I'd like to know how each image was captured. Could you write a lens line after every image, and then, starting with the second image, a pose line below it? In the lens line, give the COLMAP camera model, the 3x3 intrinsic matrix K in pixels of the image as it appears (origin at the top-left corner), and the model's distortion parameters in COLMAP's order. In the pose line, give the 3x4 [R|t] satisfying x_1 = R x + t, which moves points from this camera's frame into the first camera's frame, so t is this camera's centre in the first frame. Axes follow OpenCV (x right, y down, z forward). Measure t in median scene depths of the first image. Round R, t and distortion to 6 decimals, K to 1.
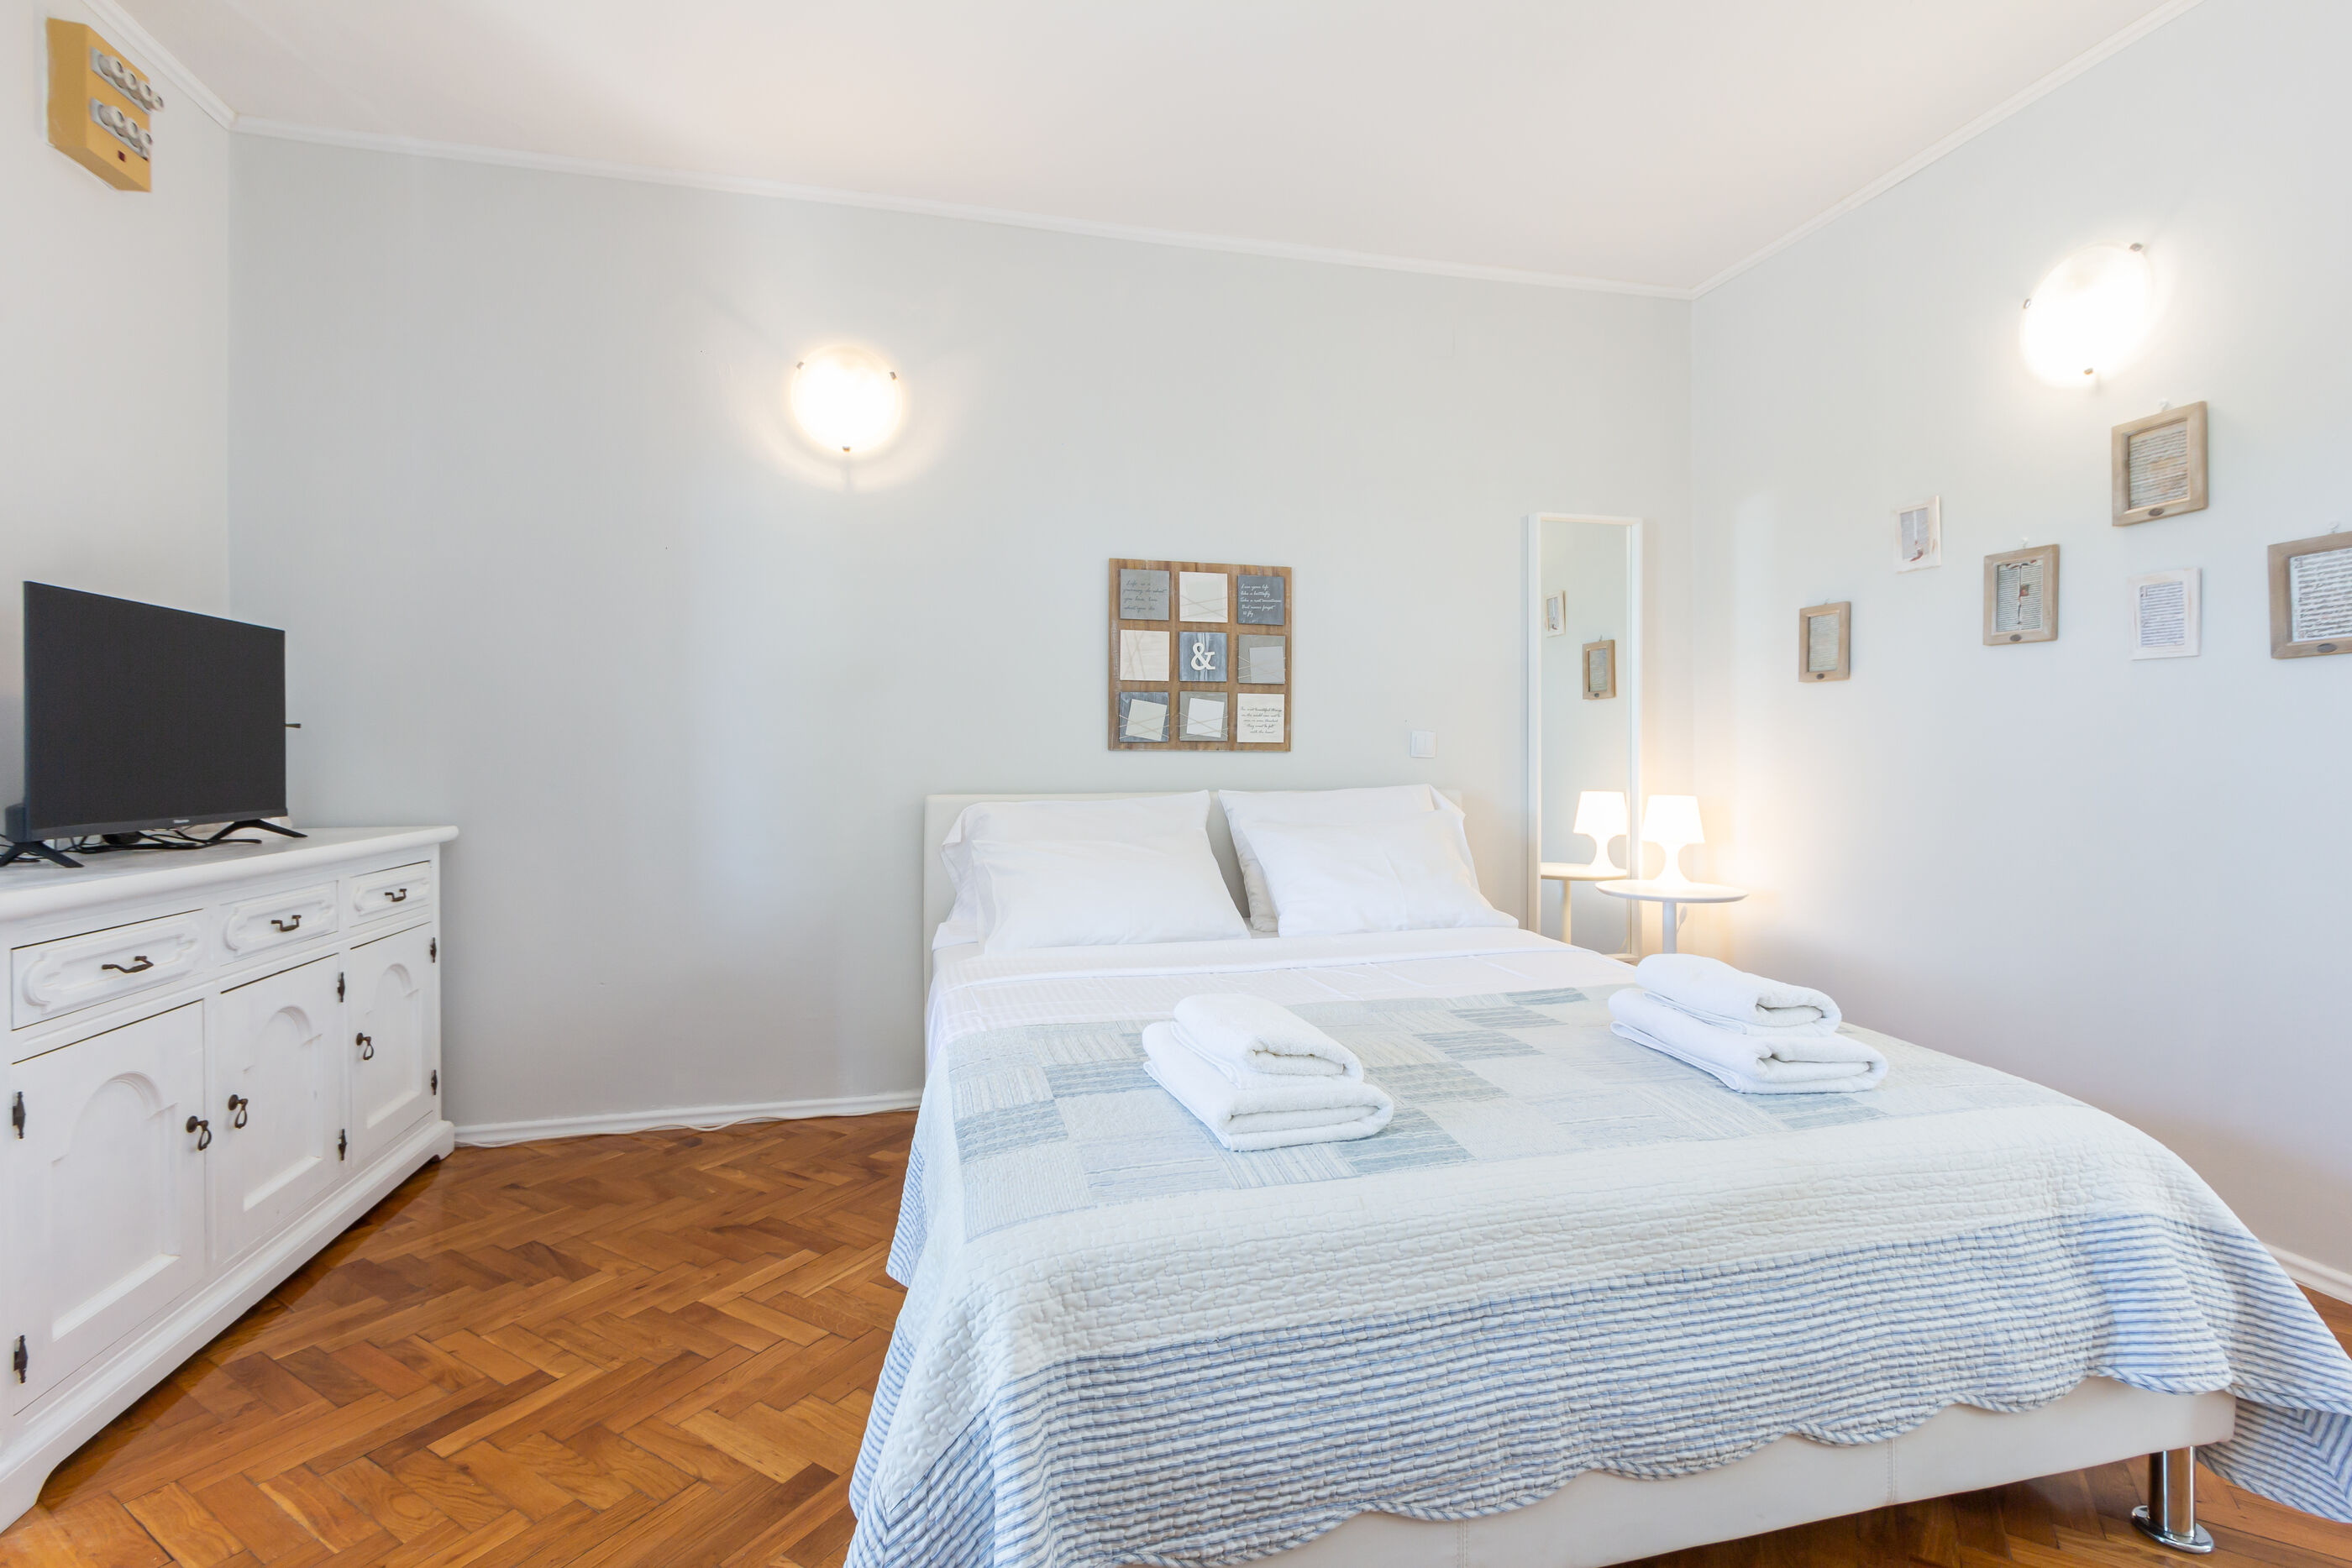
lens RADIAL K [[1072.3, 0, 1168.7], [0, 1072.3, 754.3], [0, 0, 1]] dist [-0.000550, 0.000601]
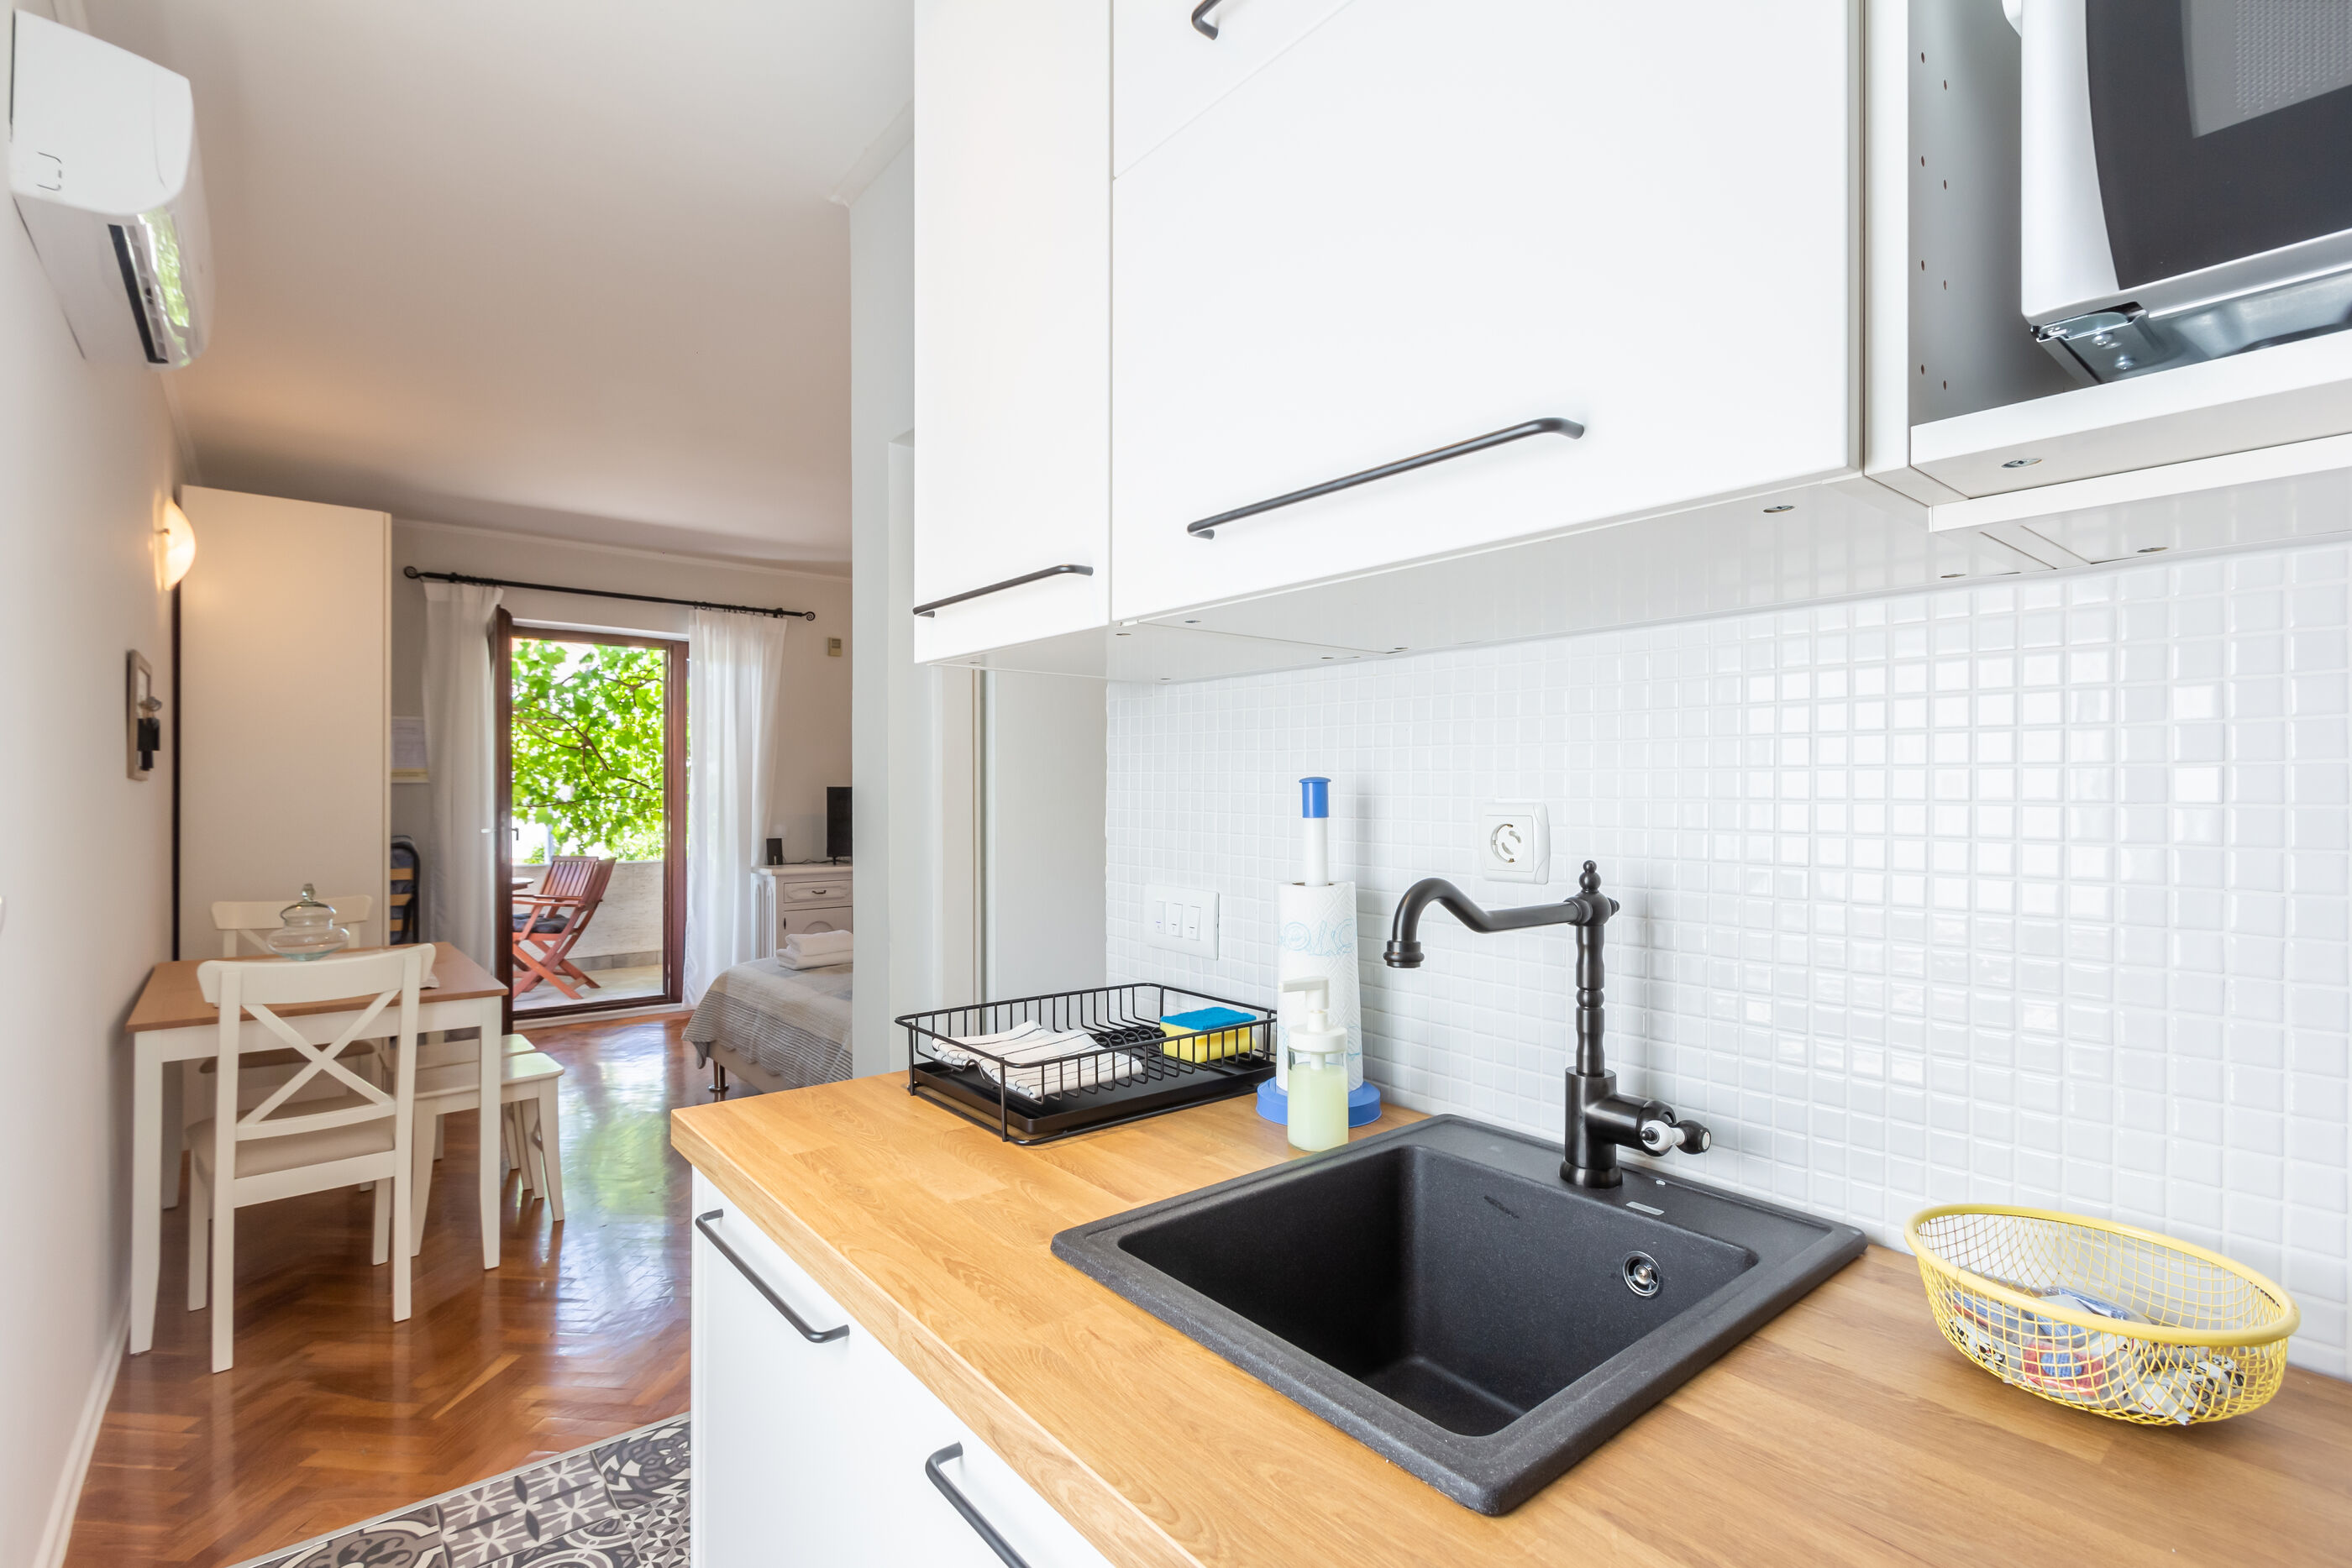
lens RADIAL K [[1072.3, 0, 1186.2], [0, 1072.3, 787.7], [0, 0, 1]] dist [-0.000550, 0.000601]
pose [[0.443008, -0.003152, -0.896512, 1.502807], [0.003443, 0.999992, -0.001815, -0.078953], [0.896511, -0.002282, 0.443016, 0.252570]]
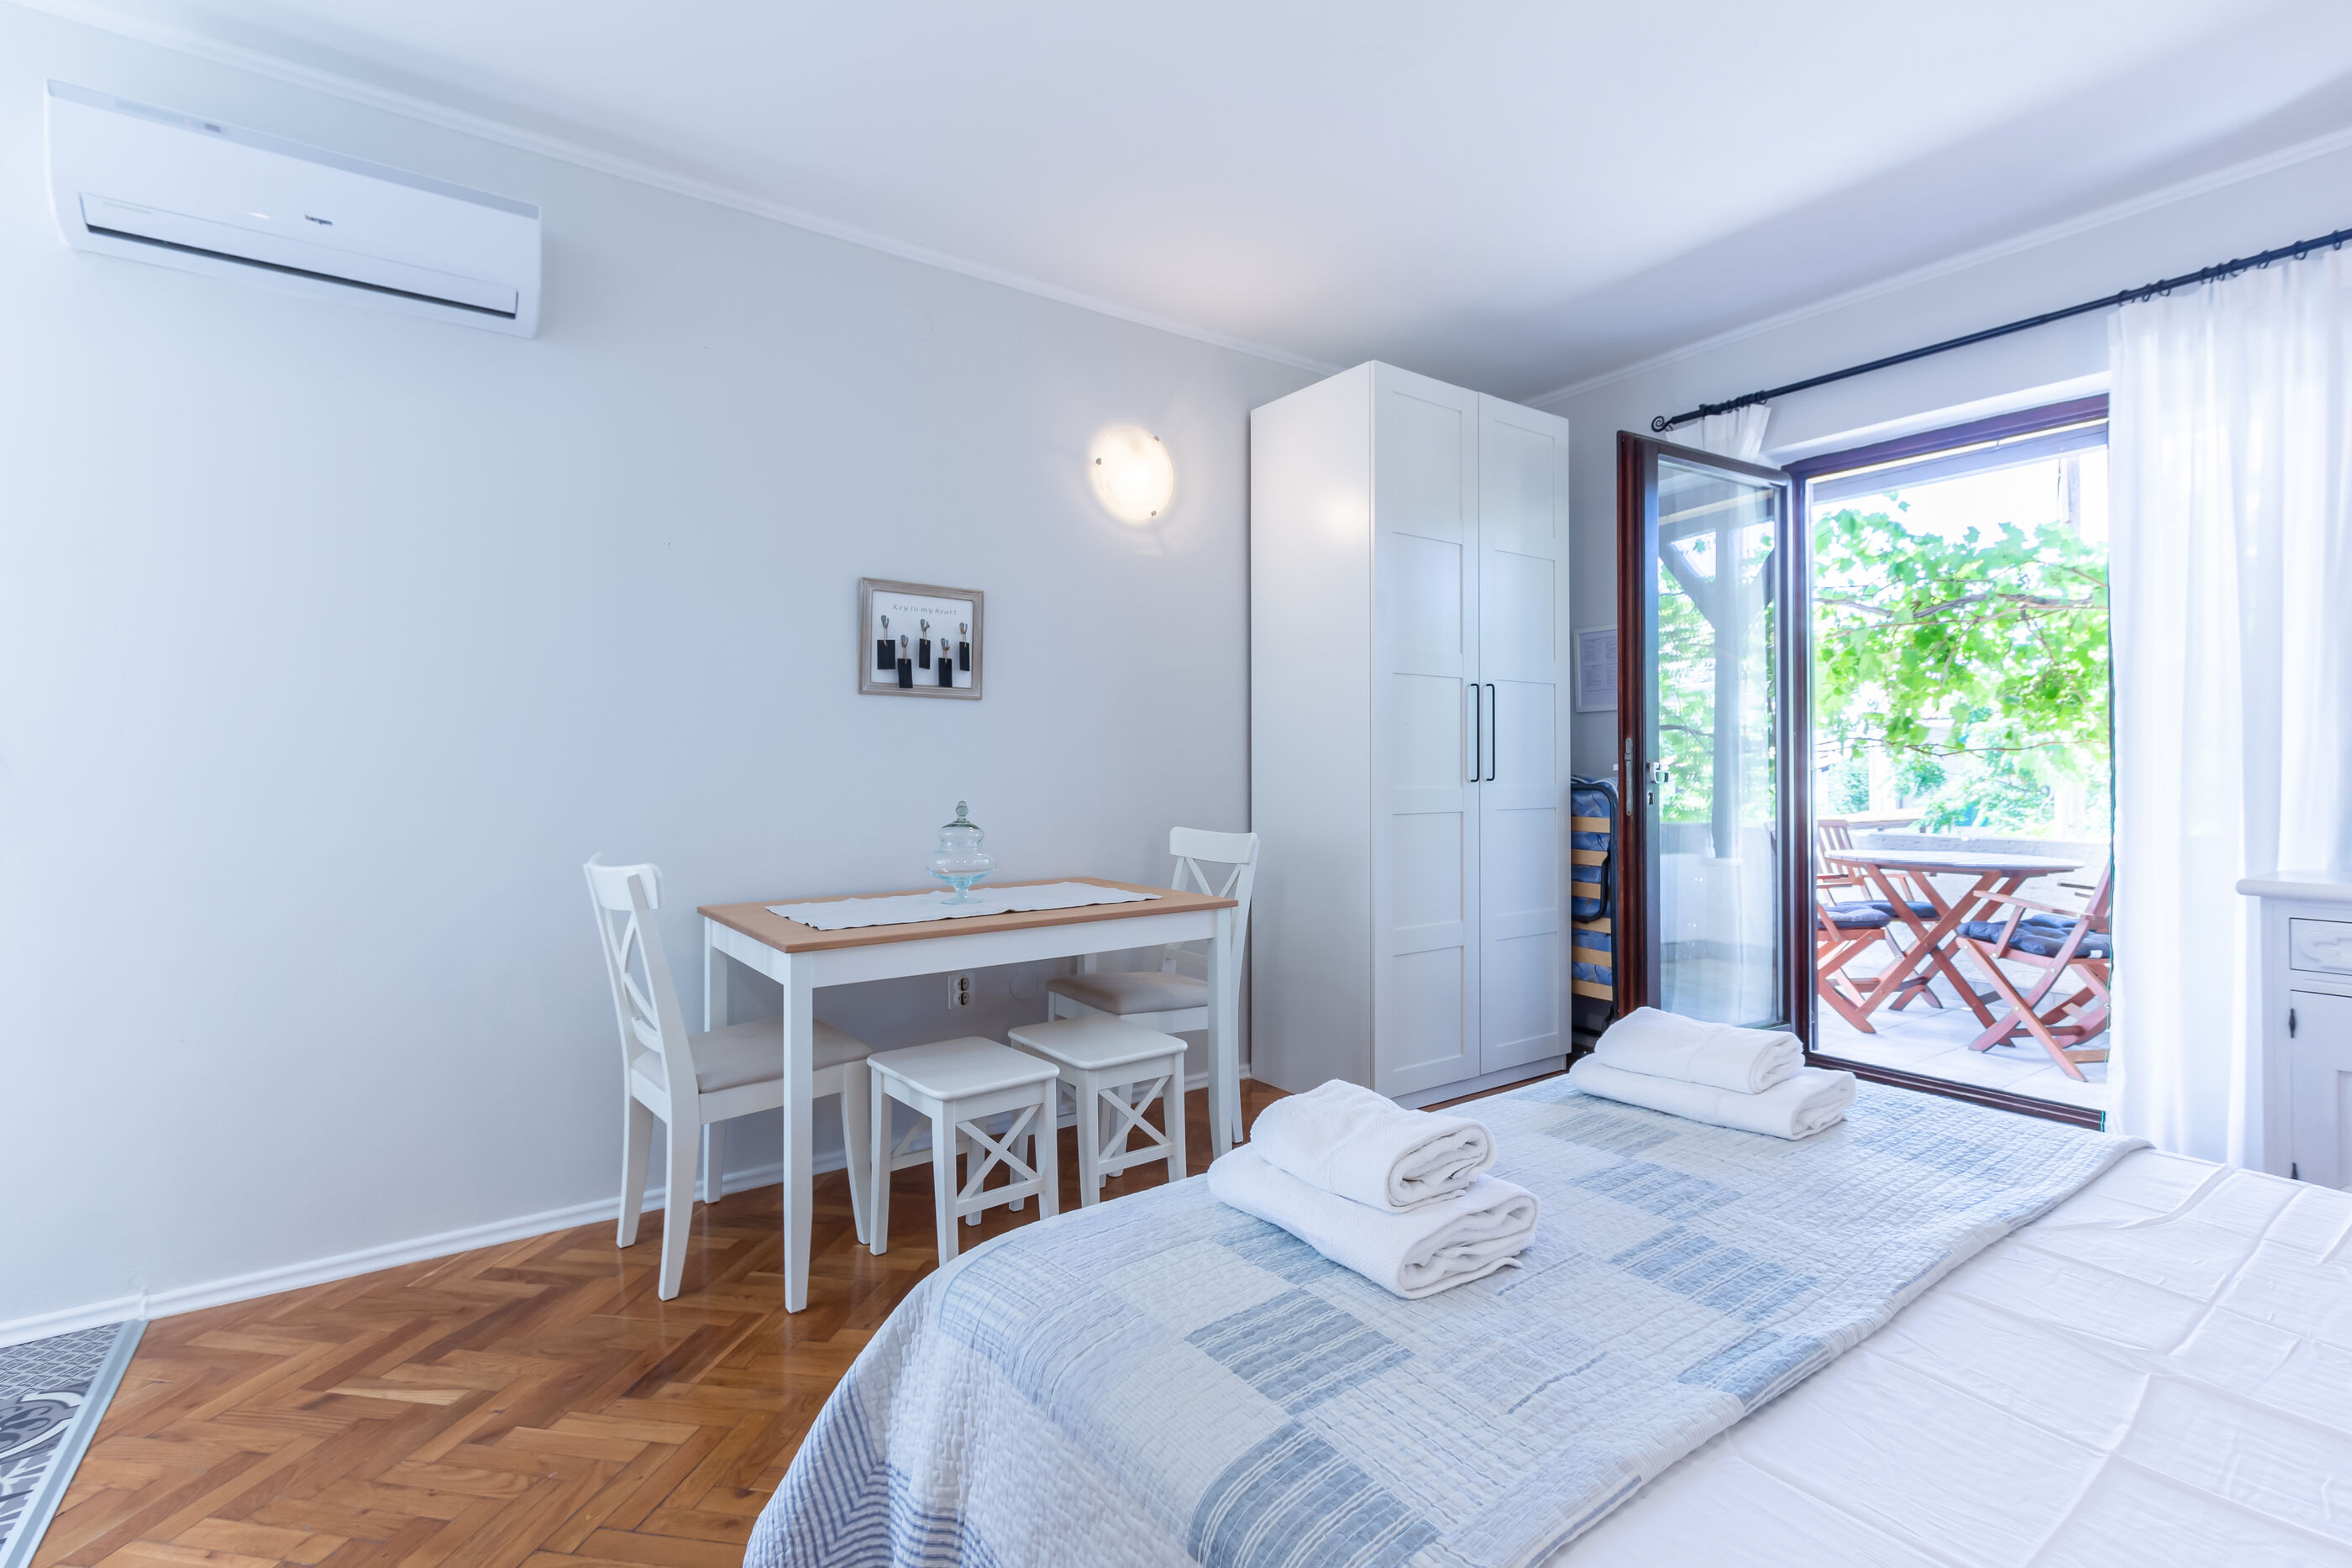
lens RADIAL K [[1072.3, 0, 1177.2], [0, 1072.3, 772.2], [0, 0, 1]] dist [-0.000550, 0.000601]
pose [[-0.926149, 0.009584, -0.377035, 0.486998], [0.007929, 0.999951, 0.005940, -0.027559], [0.377074, 0.002512, -0.926180, 0.841143]]
